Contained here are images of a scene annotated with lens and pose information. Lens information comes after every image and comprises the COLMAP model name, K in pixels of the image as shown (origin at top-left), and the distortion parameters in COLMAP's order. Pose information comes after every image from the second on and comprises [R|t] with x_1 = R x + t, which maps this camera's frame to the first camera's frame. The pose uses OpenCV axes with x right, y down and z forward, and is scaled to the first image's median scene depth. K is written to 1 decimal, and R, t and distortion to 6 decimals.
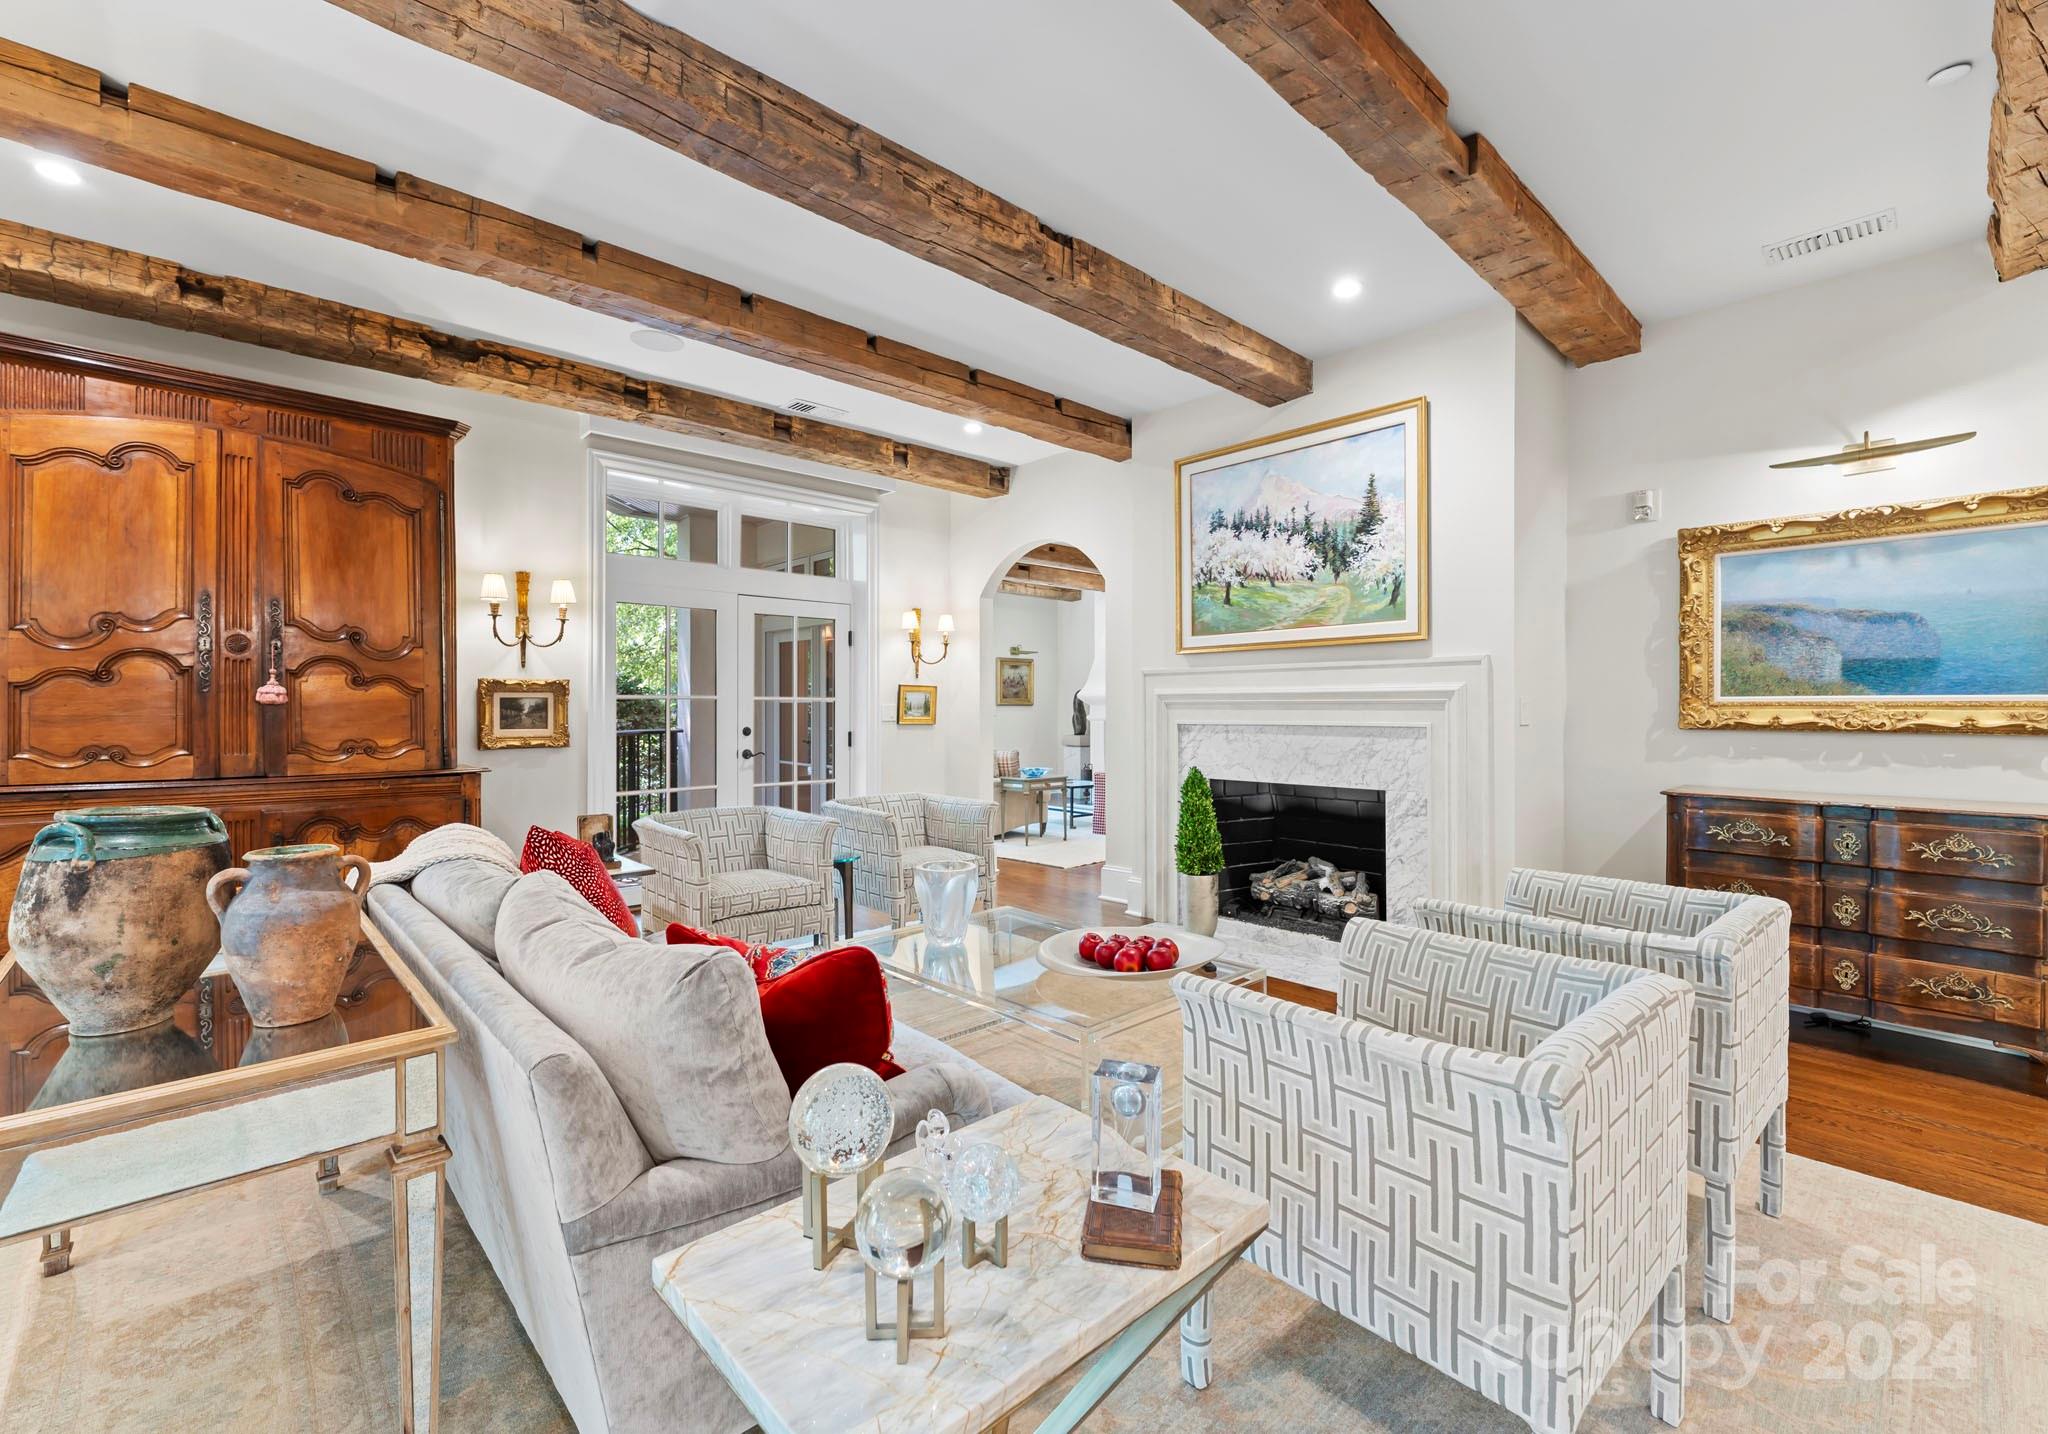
lens RADIAL K [[876.6, 0, 1021.6], [0, 876.6, 713.1], [0, 0, 1]] dist [-0.001498, 0.000048]
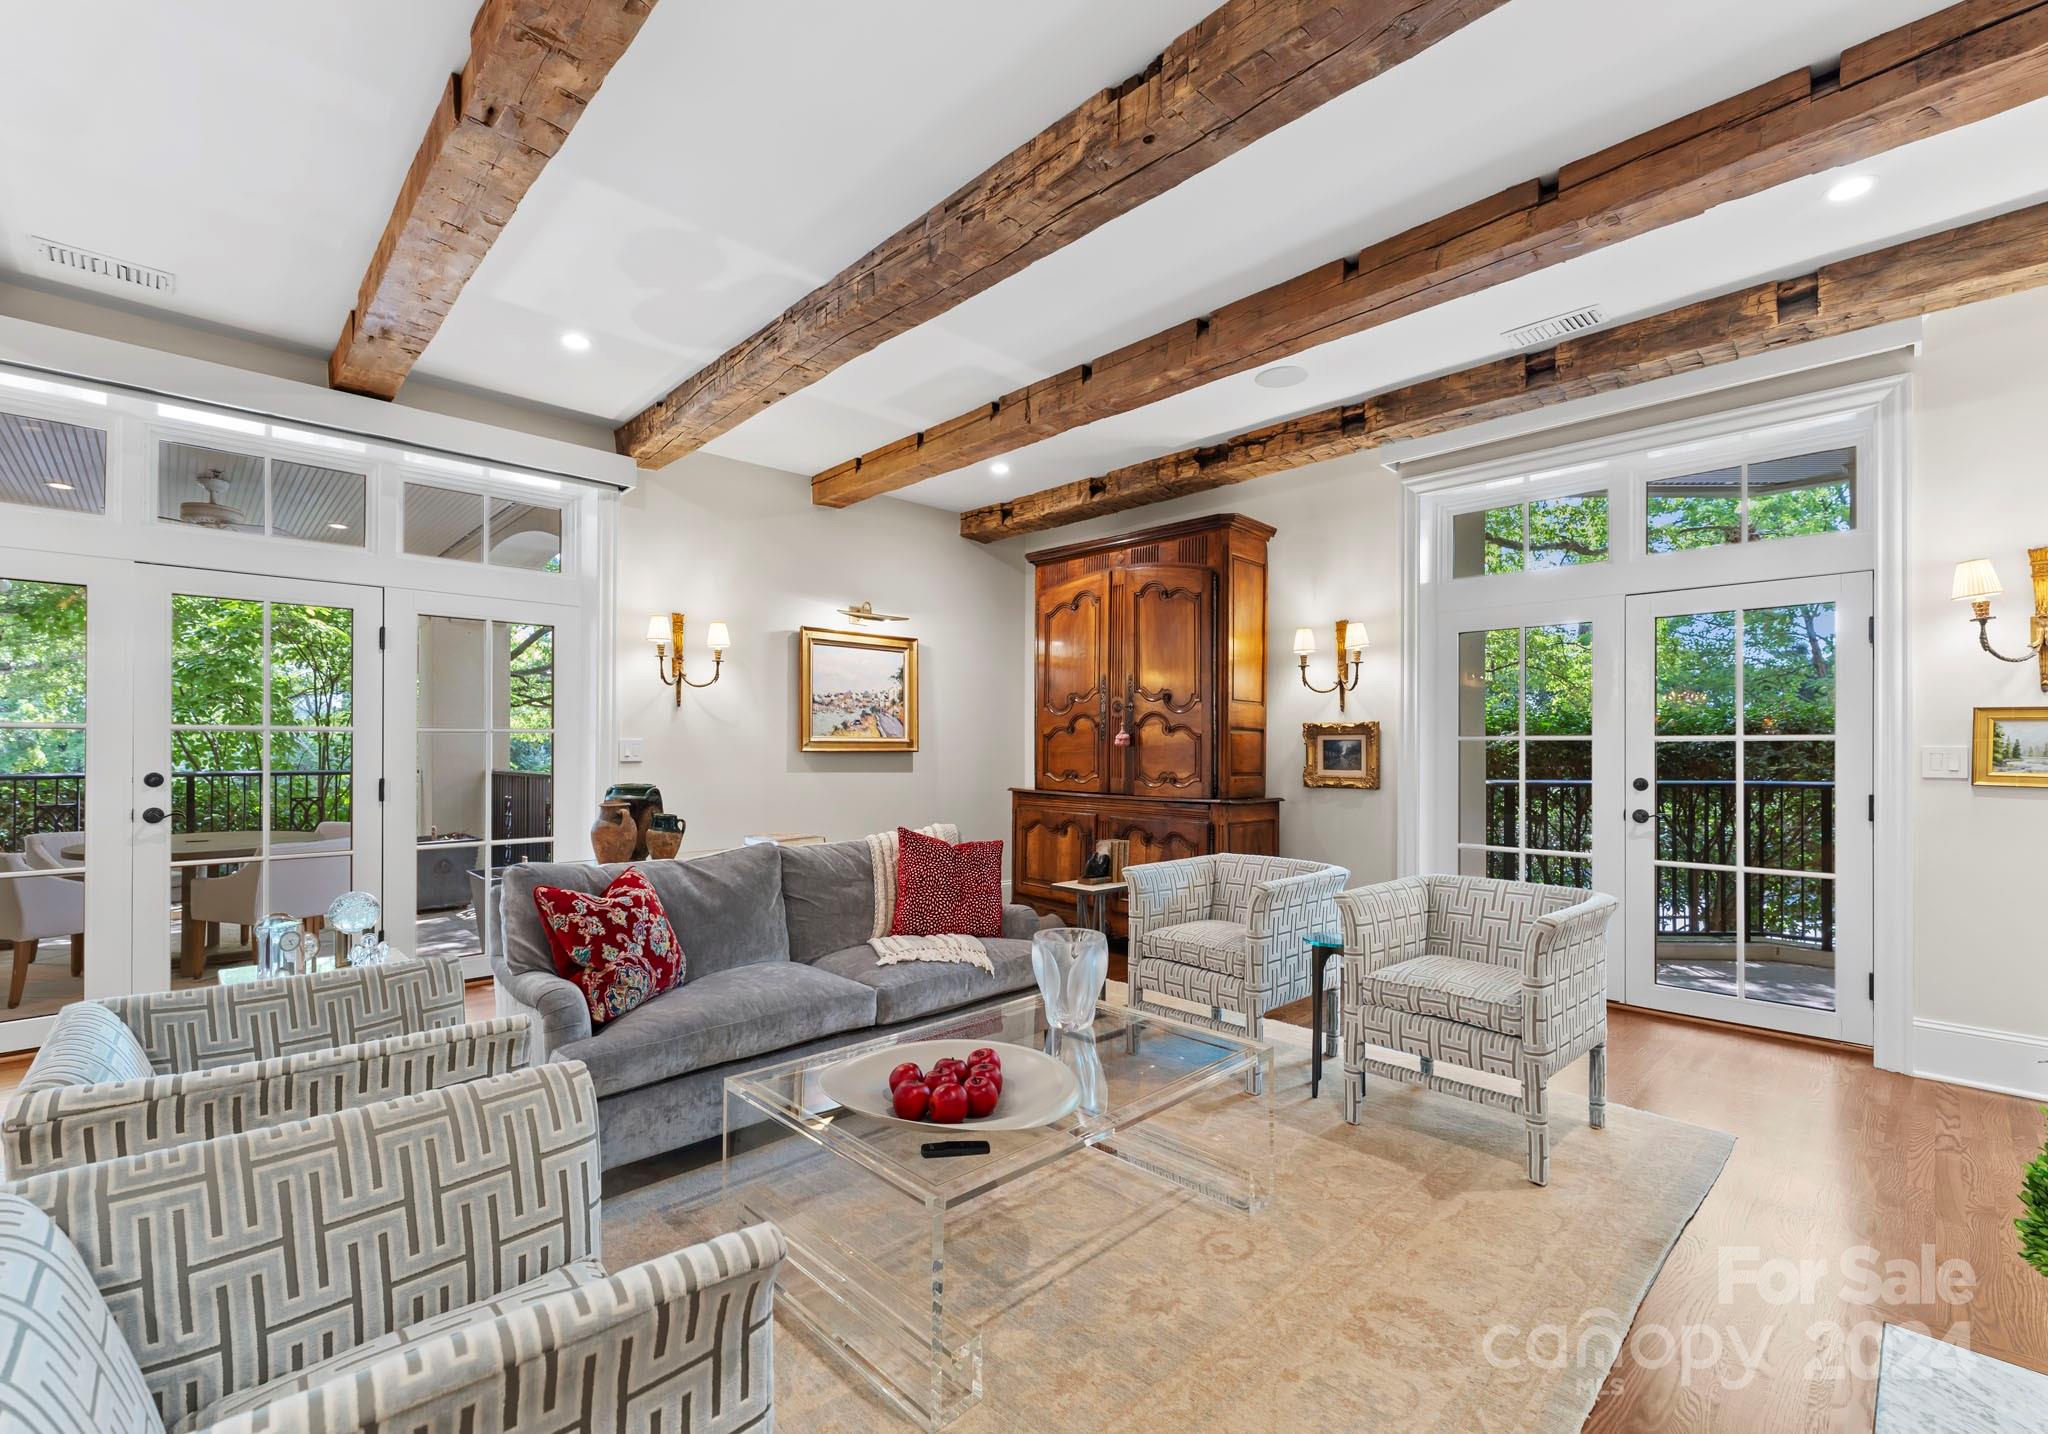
lens RADIAL K [[887.6, 0, 1017.6], [0, 887.6, 742.6], [0, 0, 1]] dist [0.001632, -0.000131]
pose [[0.023275, -0.004833, -0.999717, 0.540353], [-0.010240, 0.999935, -0.005072, -0.005656], [0.999677, 0.010355, 0.023224, 0.645571]]
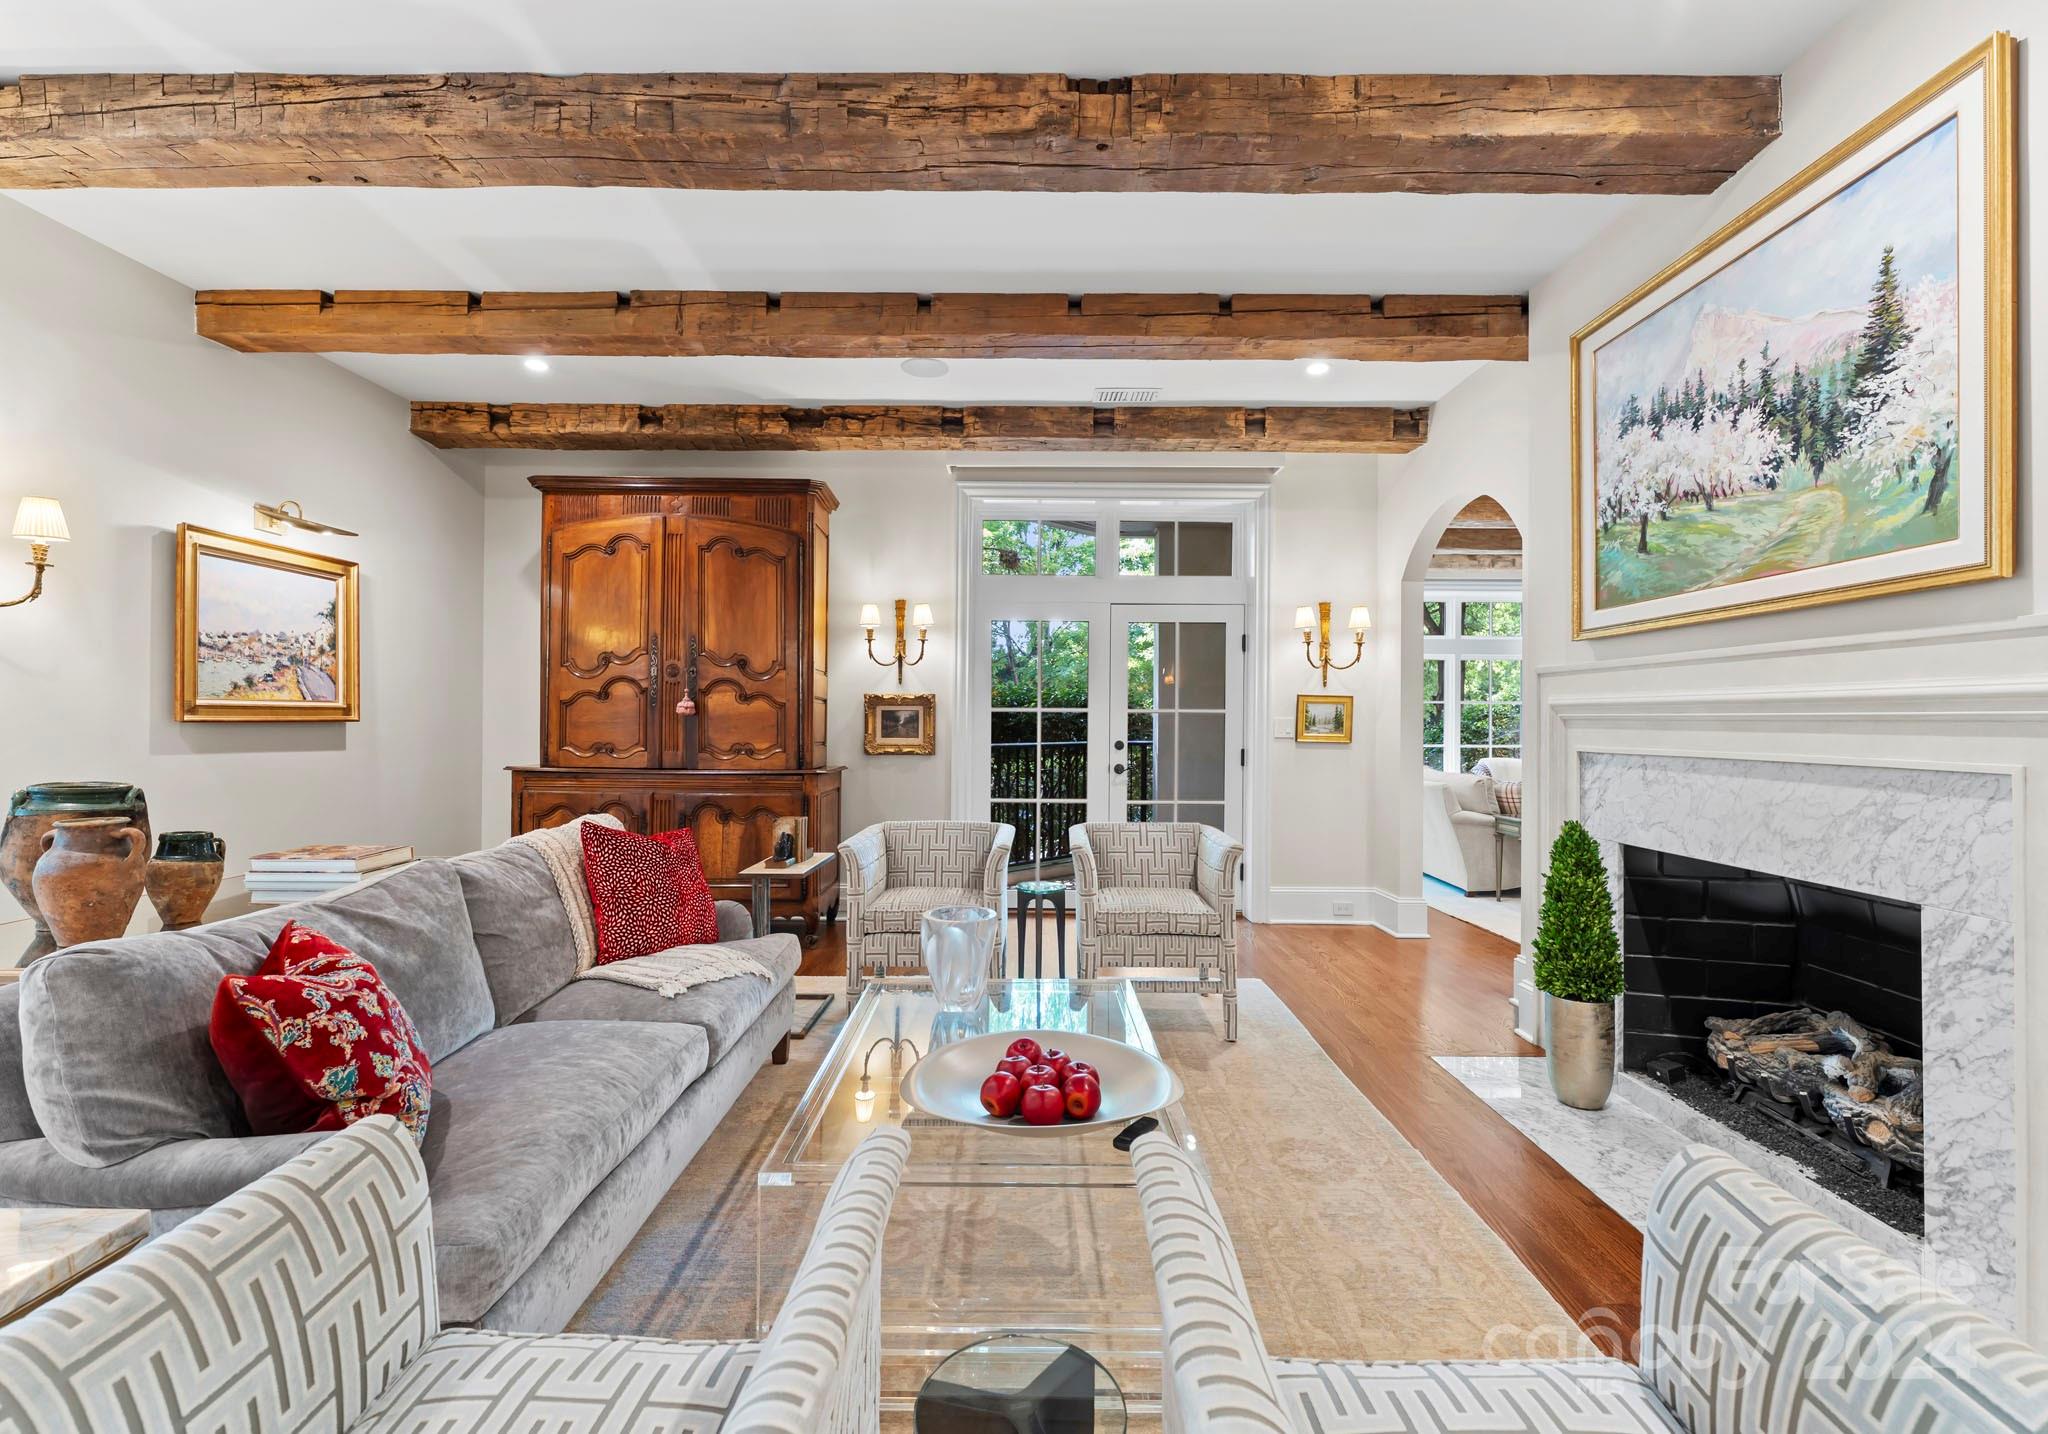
lens RADIAL K [[877.7, 0, 1024.0], [0, 877.7, 717.0], [0, 0, 1]] dist [0.000179, 0.000081]
pose [[0.731601, 0.004337, -0.681719, 0.361762], [-0.011609, 0.999914, -0.006098, -0.004249], [0.681634, 0.012375, 0.731589, 0.303306]]
